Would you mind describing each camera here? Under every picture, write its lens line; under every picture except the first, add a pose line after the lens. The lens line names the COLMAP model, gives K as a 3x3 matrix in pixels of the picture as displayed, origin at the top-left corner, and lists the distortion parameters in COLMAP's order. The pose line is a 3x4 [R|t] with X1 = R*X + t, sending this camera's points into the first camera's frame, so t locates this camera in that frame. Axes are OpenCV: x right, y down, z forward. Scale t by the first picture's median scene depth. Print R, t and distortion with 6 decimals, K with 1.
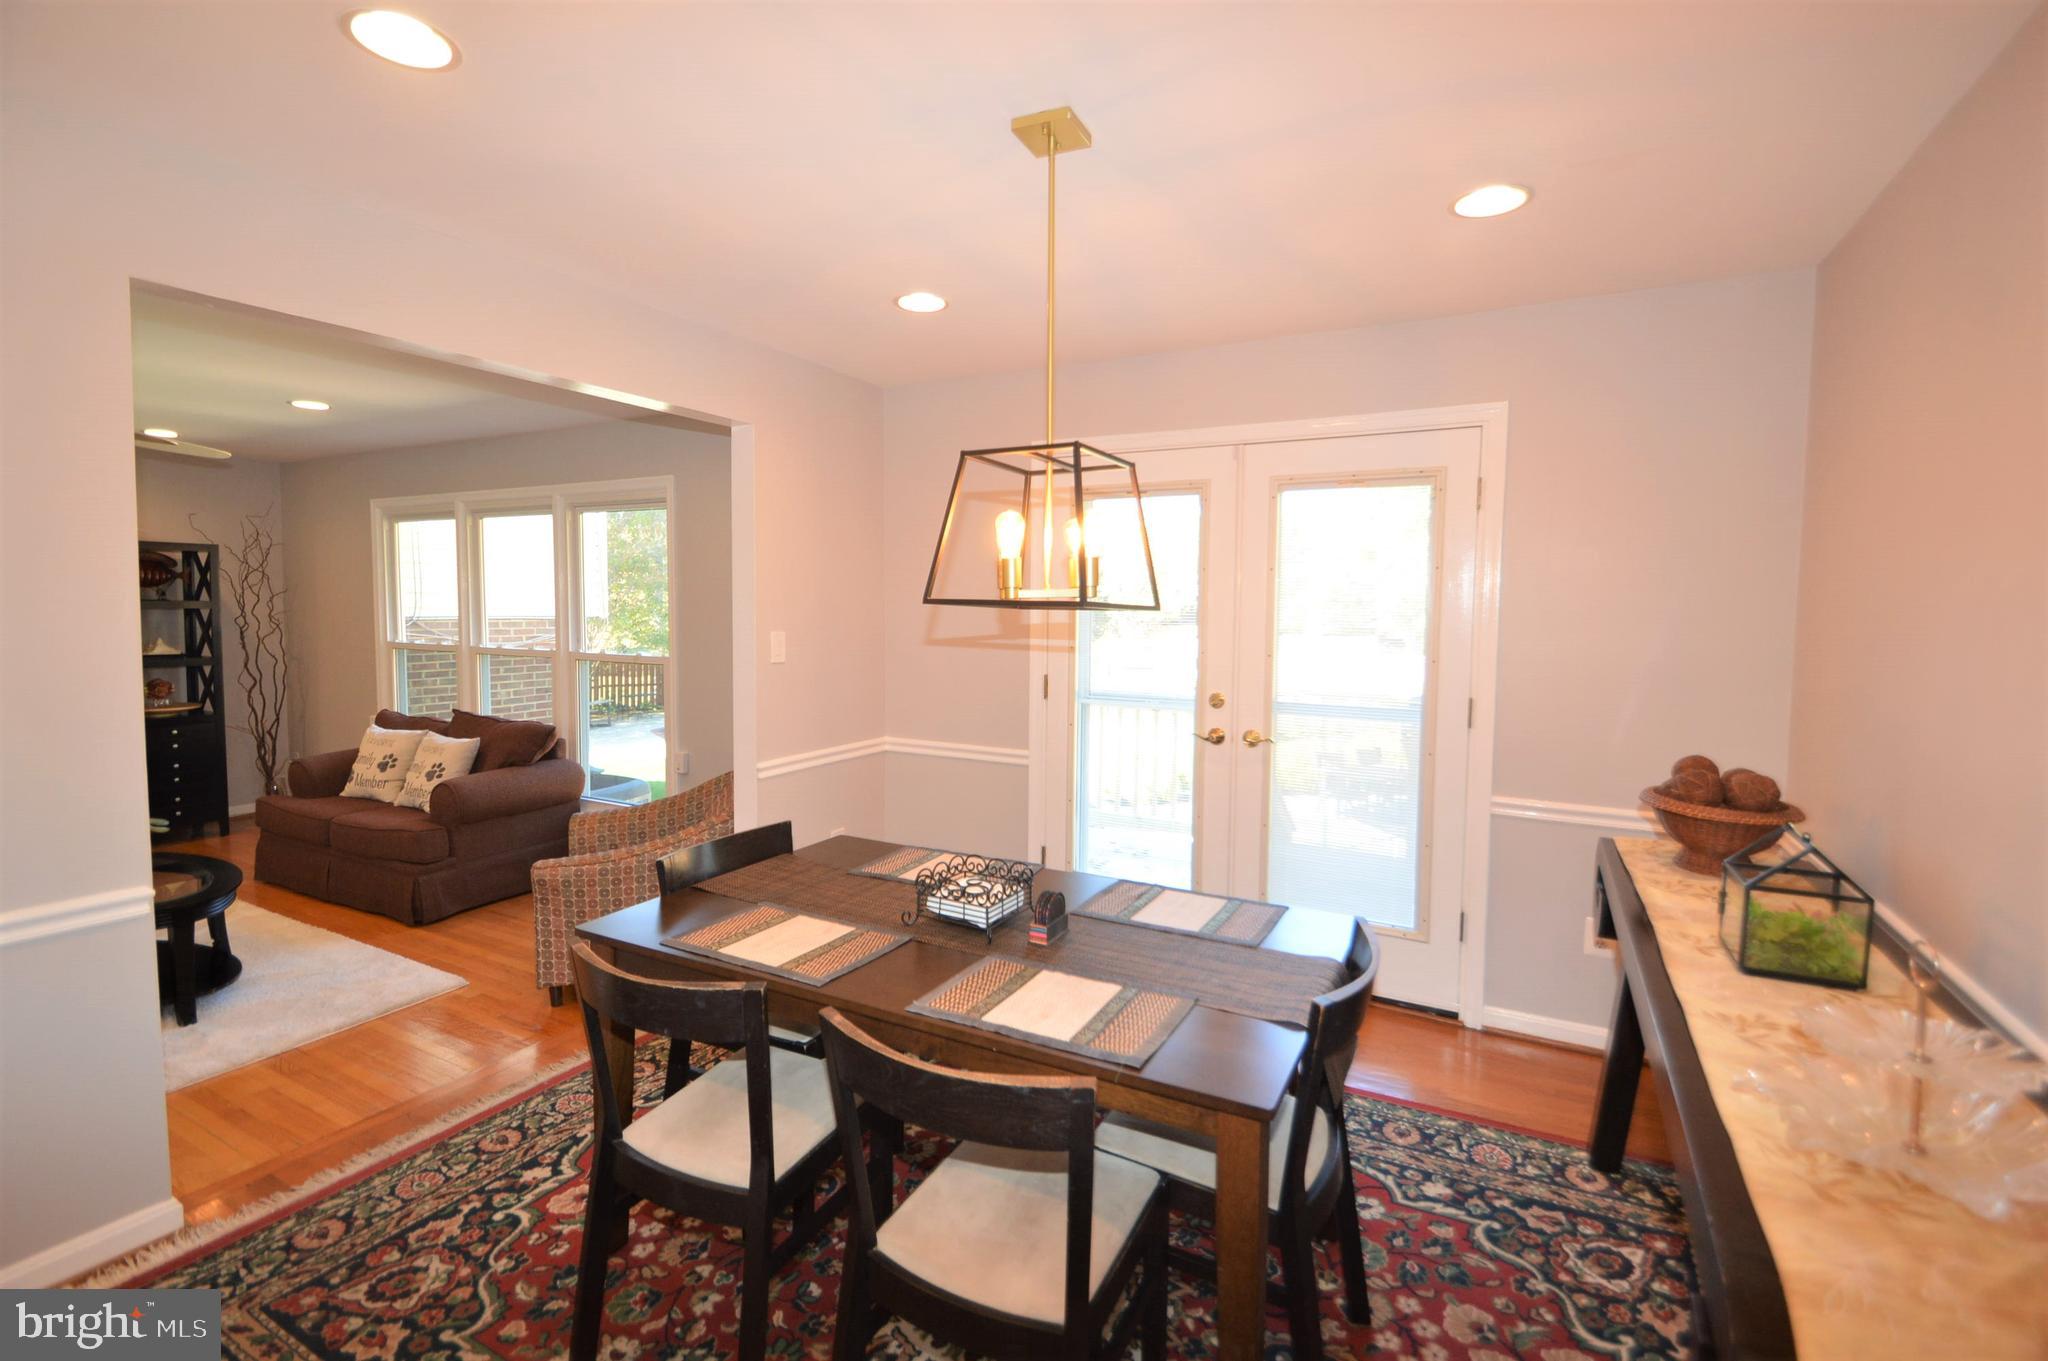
lens RADIAL K [[914.4, 0, 1024.7], [0, 914.4, 661.8], [0, 0, 1]] dist [0.017964, -0.017473]
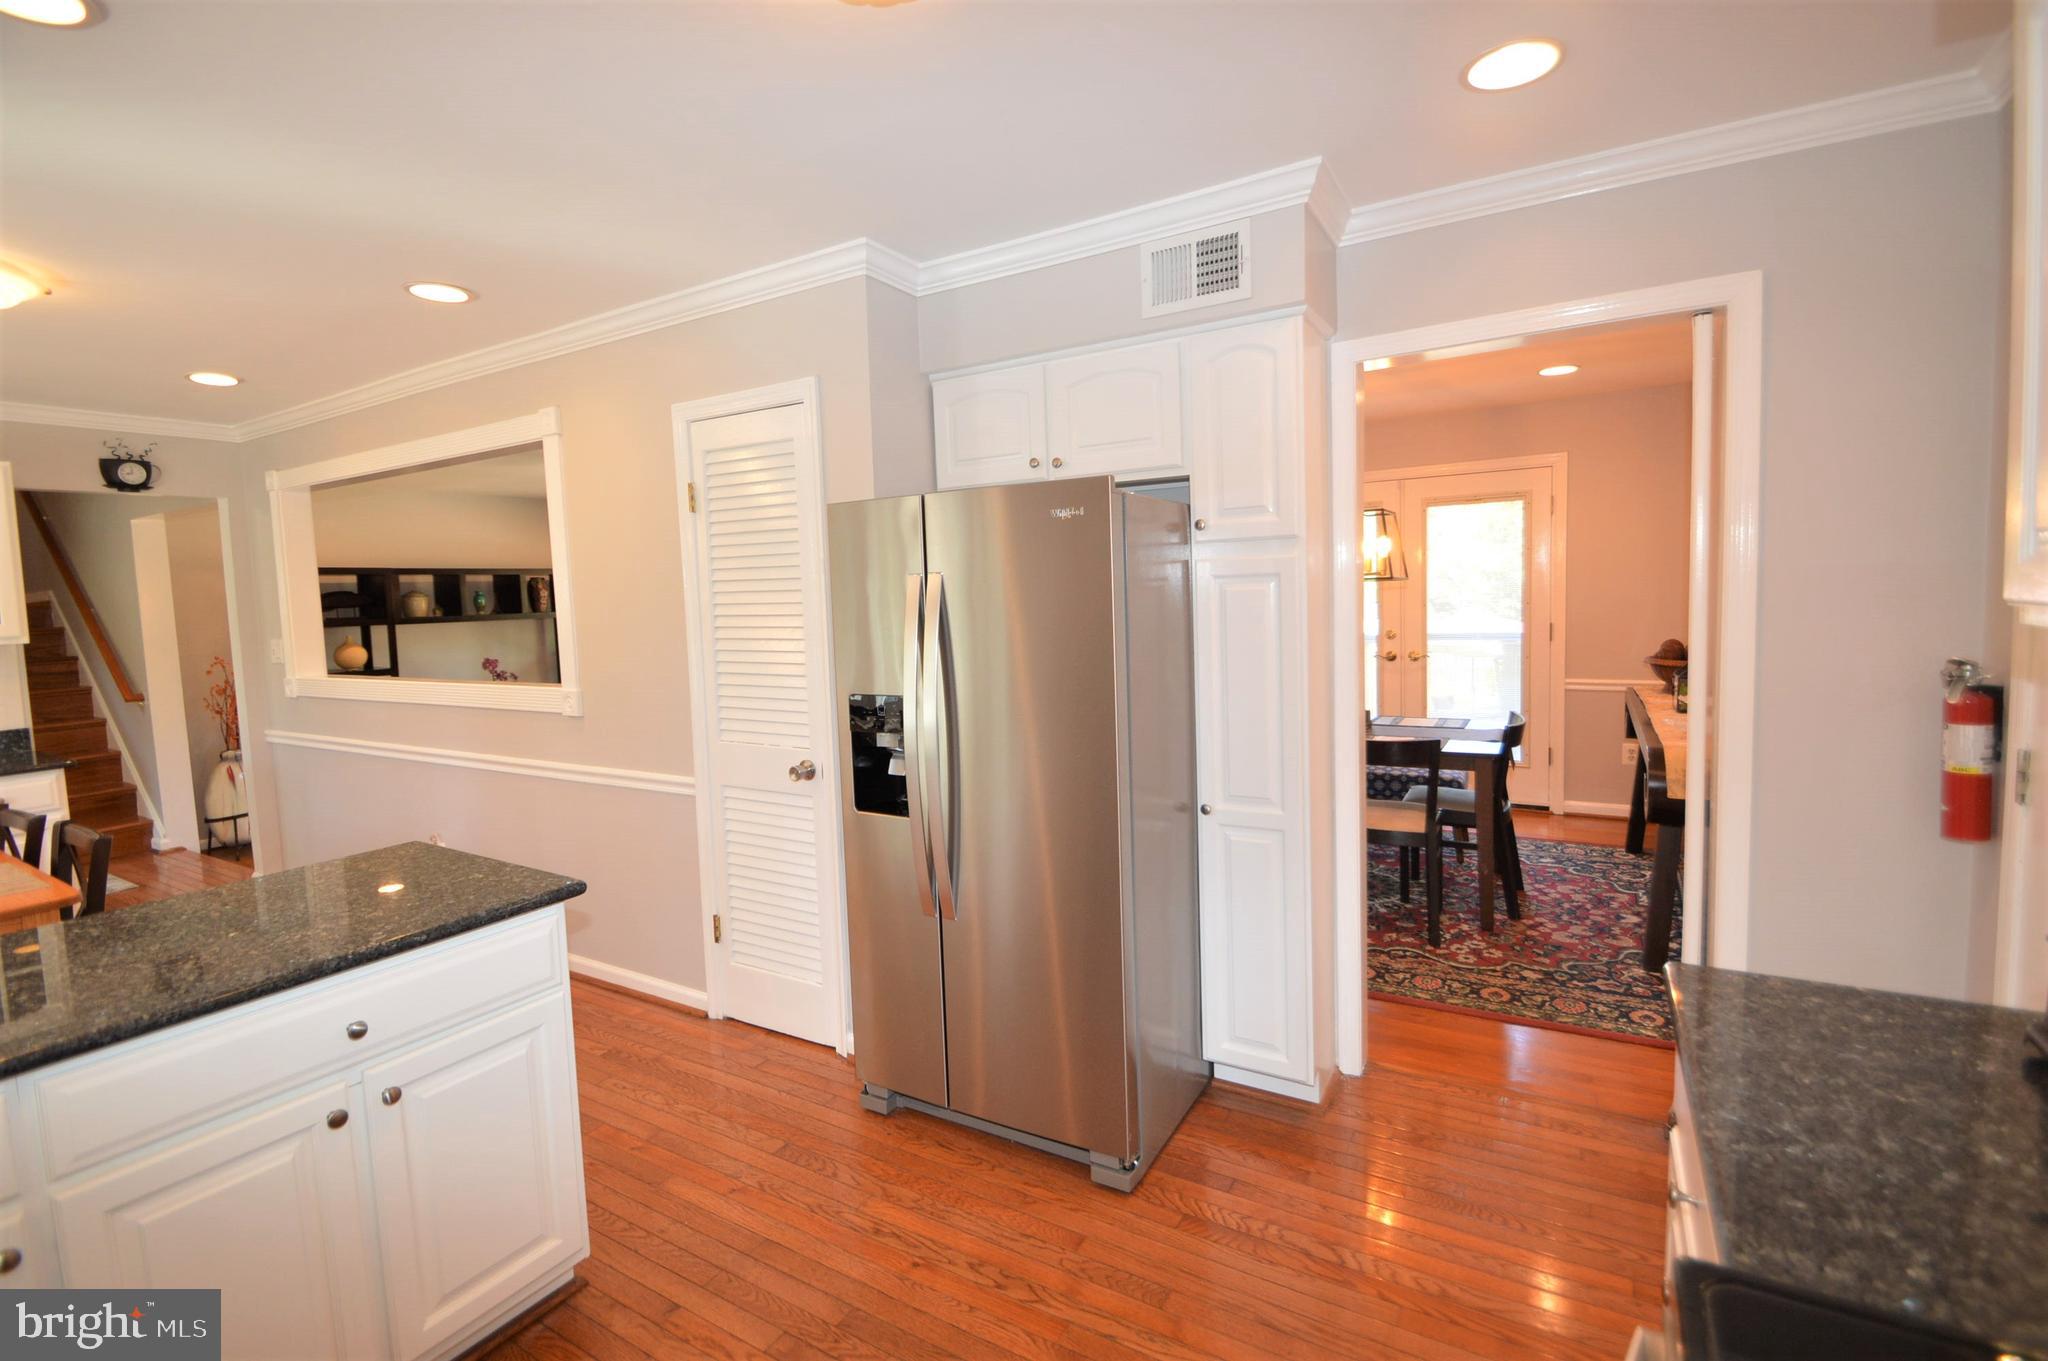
lens RADIAL K [[914.4, 0, 1024.7], [0, 914.4, 661.8], [0, 0, 1]] dist [0.017964, -0.017473]
pose [[0.998065, -0.044001, -0.043945, -0.548838], [0.044690, 0.998891, 0.014831, 0.055083], [0.043243, -0.016766, 0.998924, -0.984466]]
